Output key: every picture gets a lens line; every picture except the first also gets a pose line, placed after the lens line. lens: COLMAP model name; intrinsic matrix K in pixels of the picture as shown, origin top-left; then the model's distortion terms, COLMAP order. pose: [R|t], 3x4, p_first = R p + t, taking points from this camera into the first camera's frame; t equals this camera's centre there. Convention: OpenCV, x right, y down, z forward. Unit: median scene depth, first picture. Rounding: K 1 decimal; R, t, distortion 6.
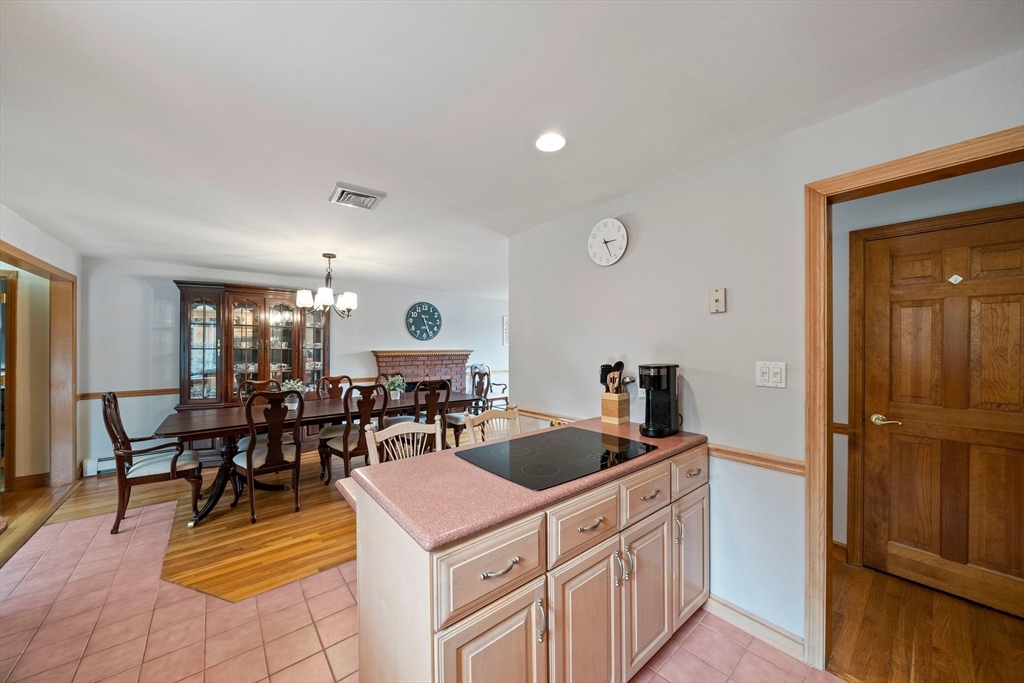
lens RADIAL K [[355.0, 0, 514.9], [0, 355.0, 339.6], [0, 0, 1]] dist [-0.000932, 0.000013]
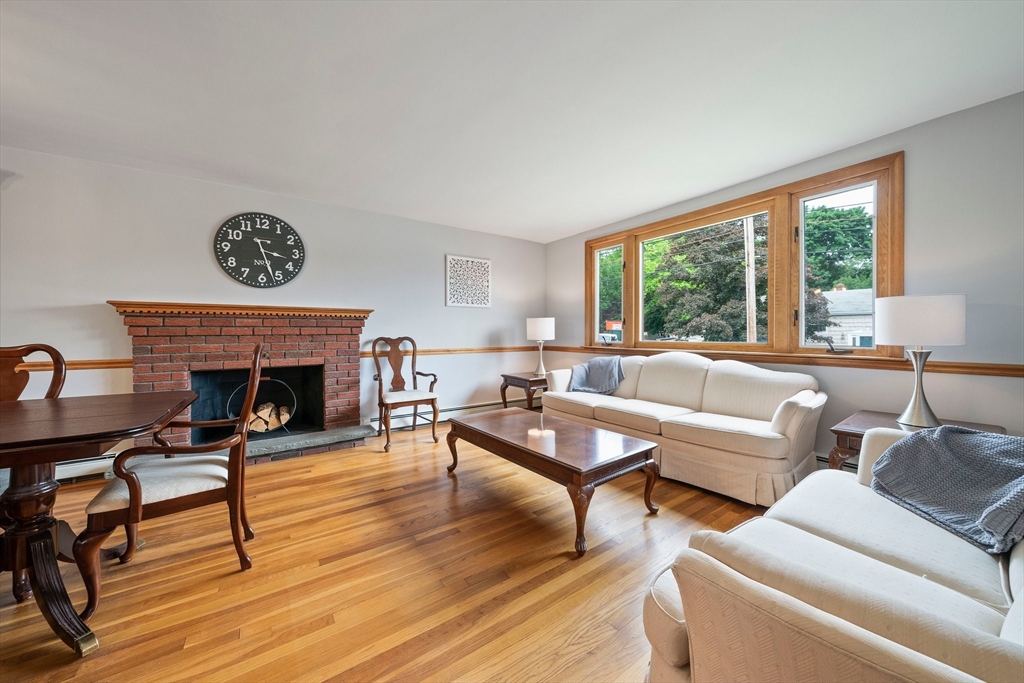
lens RADIAL K [[360.6, 0, 510.2], [0, 360.6, 337.1], [0, 0, 1]] dist [-0.001454, -0.000061]
pose [[0.994898, -0.002625, -0.100850, 0.151662], [0.005672, 0.999536, 0.029939, 0.059254], [0.100725, -0.030358, 0.994451, 0.517891]]
